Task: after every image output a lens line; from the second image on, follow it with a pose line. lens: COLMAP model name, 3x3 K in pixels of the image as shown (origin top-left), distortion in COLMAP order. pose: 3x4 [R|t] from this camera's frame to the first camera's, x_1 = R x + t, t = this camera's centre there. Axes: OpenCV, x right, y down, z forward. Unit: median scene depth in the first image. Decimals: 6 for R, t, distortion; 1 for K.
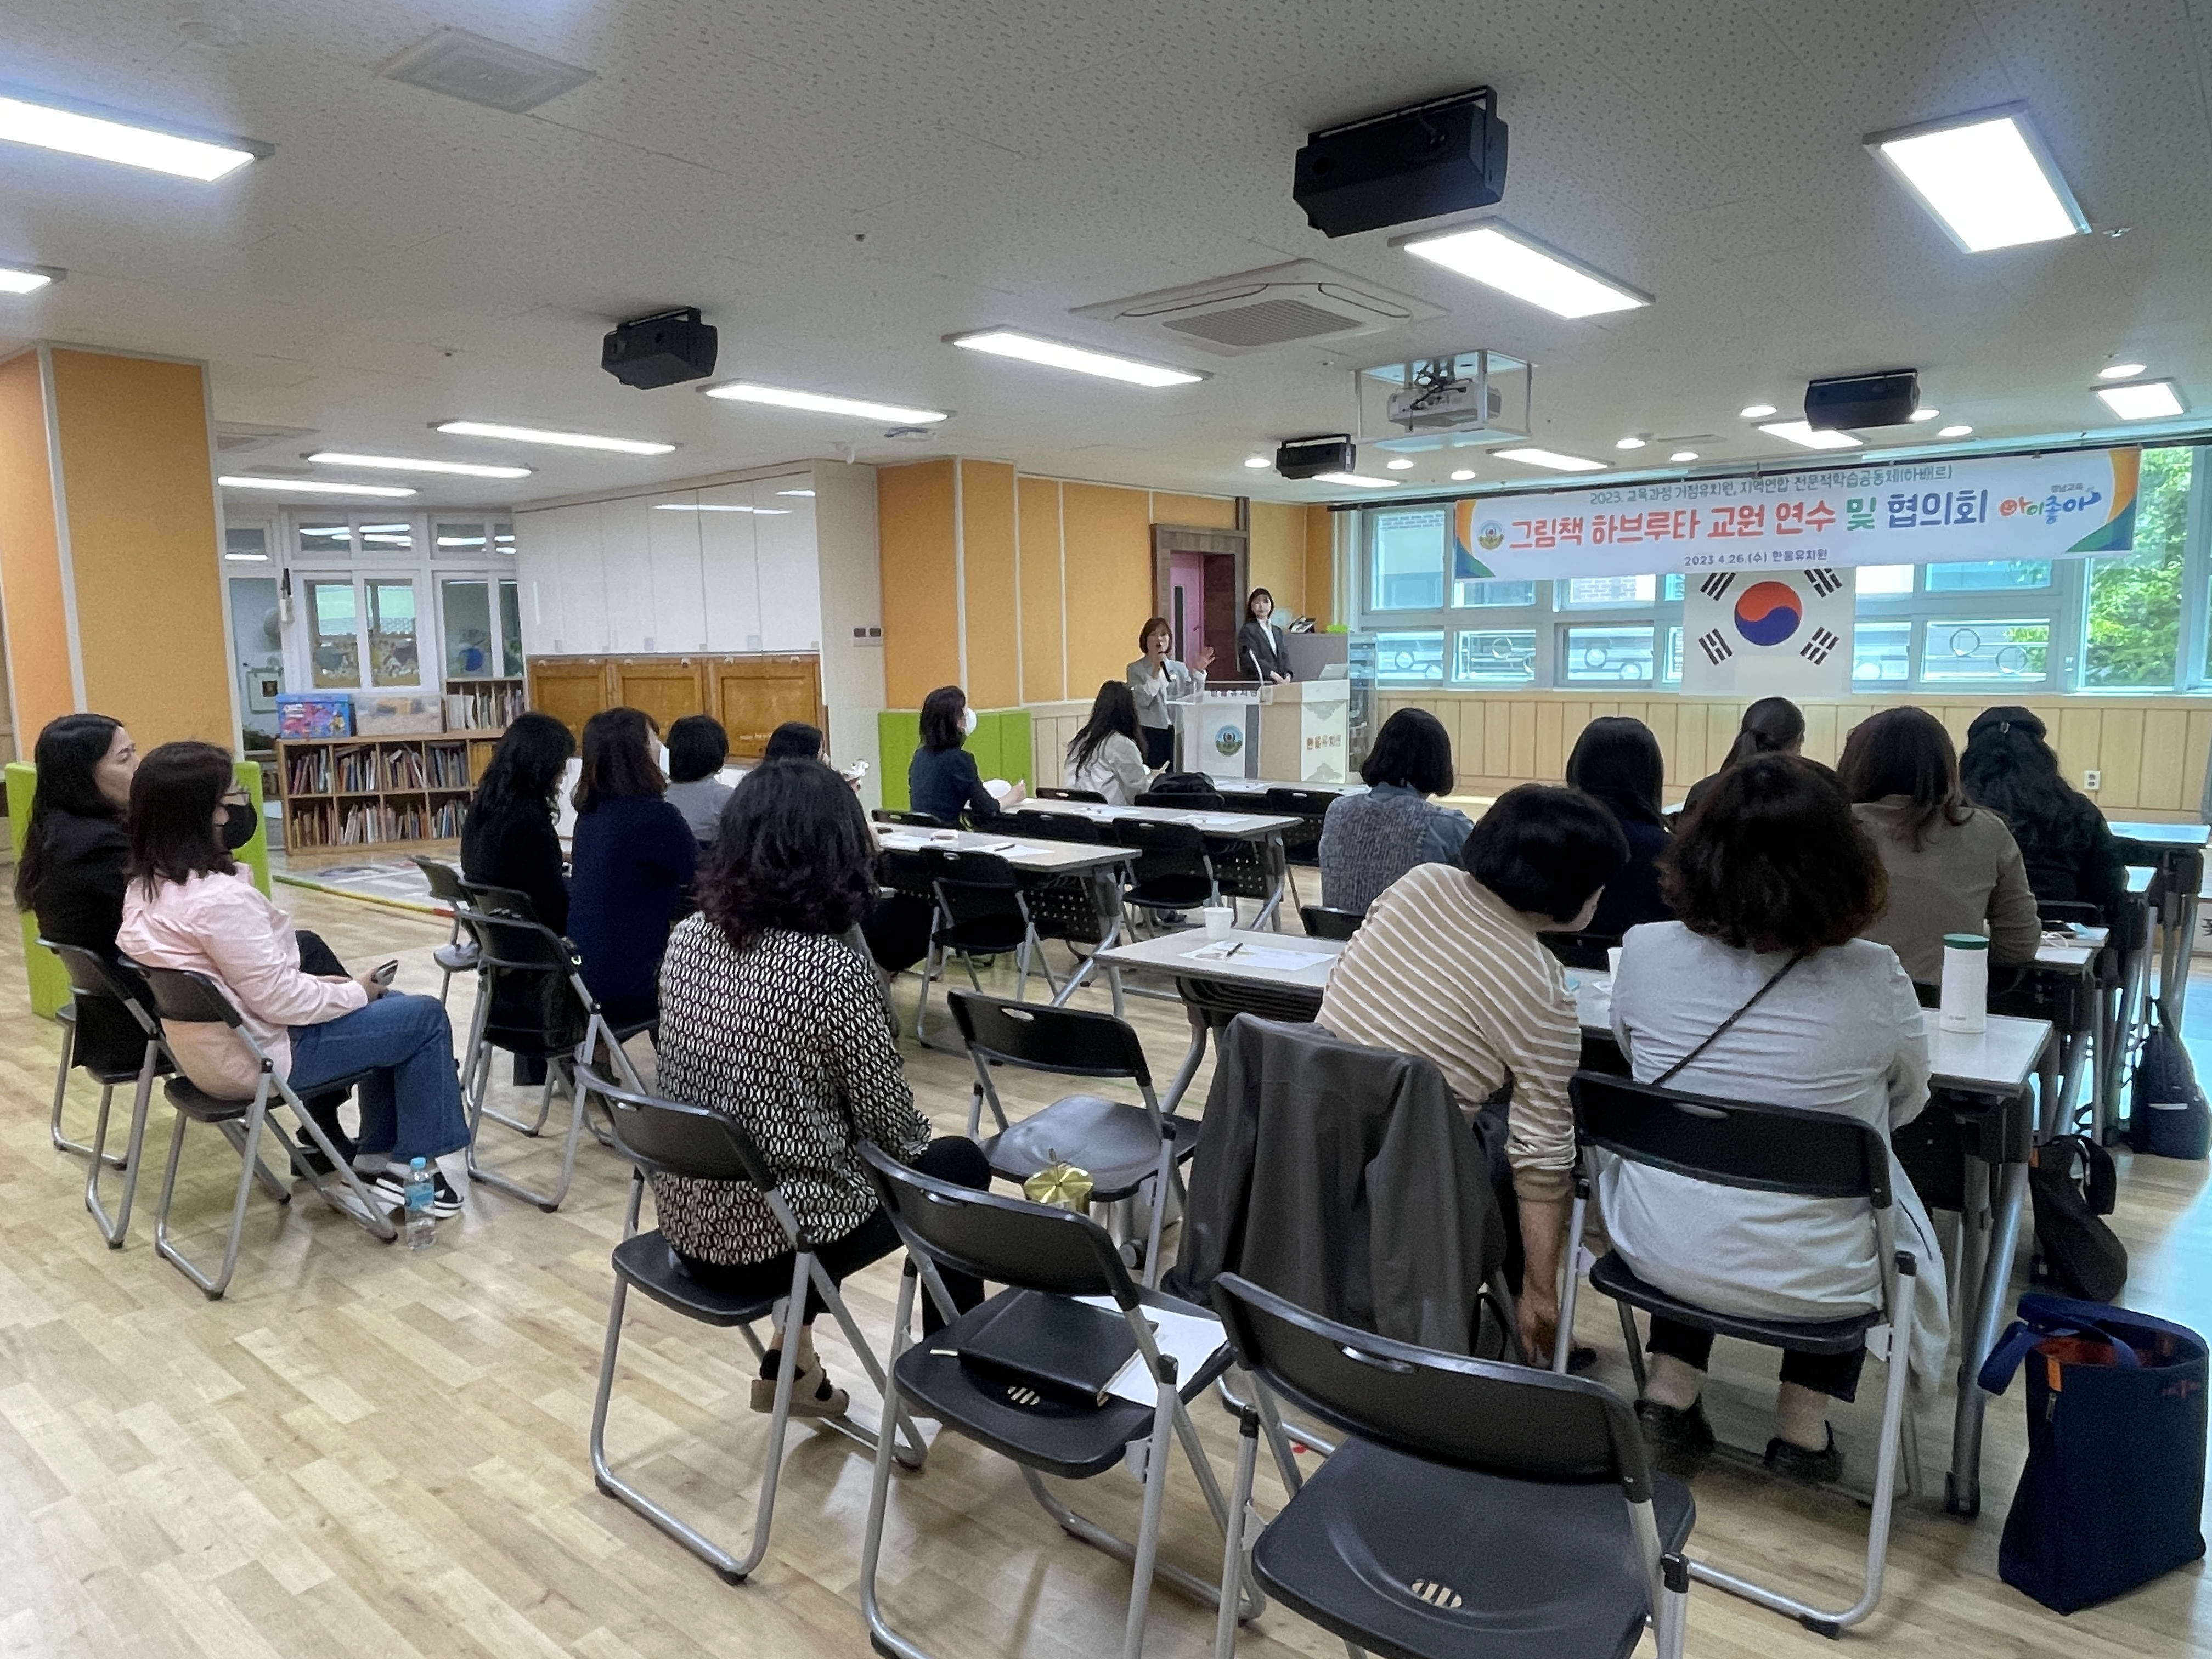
lens RADIAL K [[1428.7, 0, 1106.4], [0, 1428.7, 823.1], [0, 0, 1]] dist [0.004075, -0.002288]
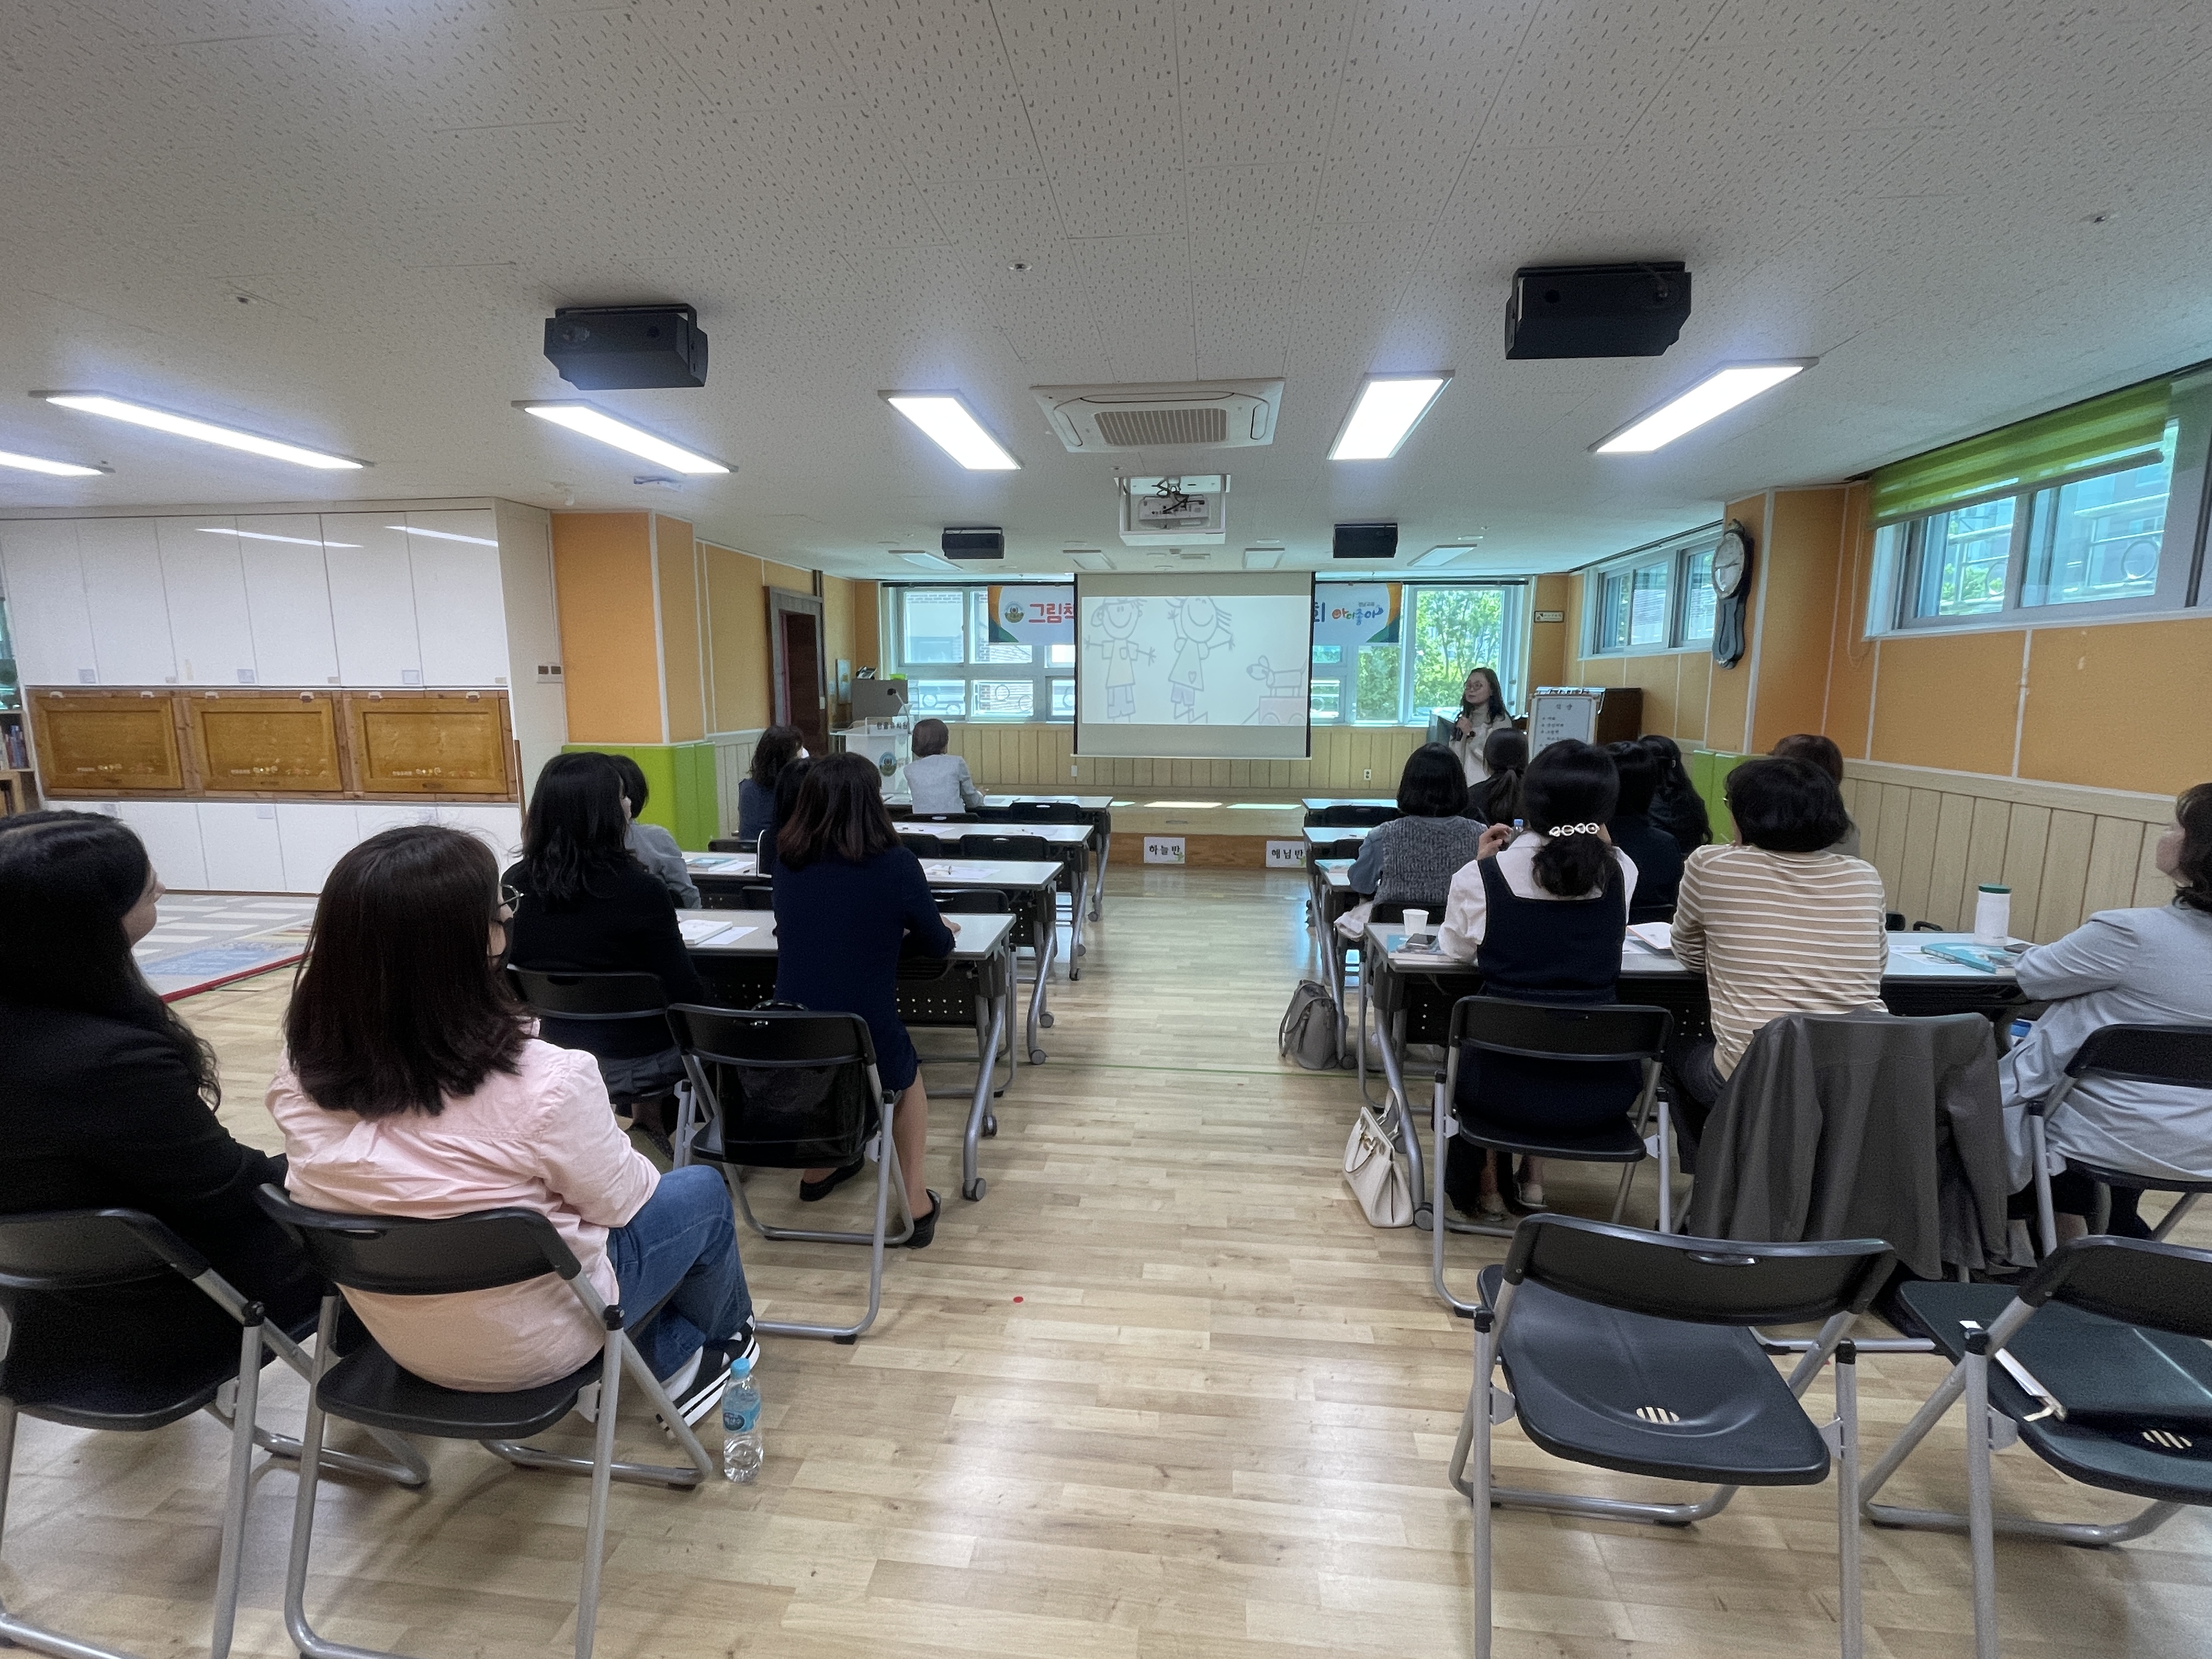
lens RADIAL K [[969.0, 0, 1107.1], [0, 969.0, 833.3], [0, 0, 1]] dist [0.001986, -0.000401]
pose [[0.837685, -0.064604, 0.542319, -0.203644], [0.051930, 0.997902, 0.038663, -0.018415], [-0.543679, -0.004225, 0.839282, 0.164700]]
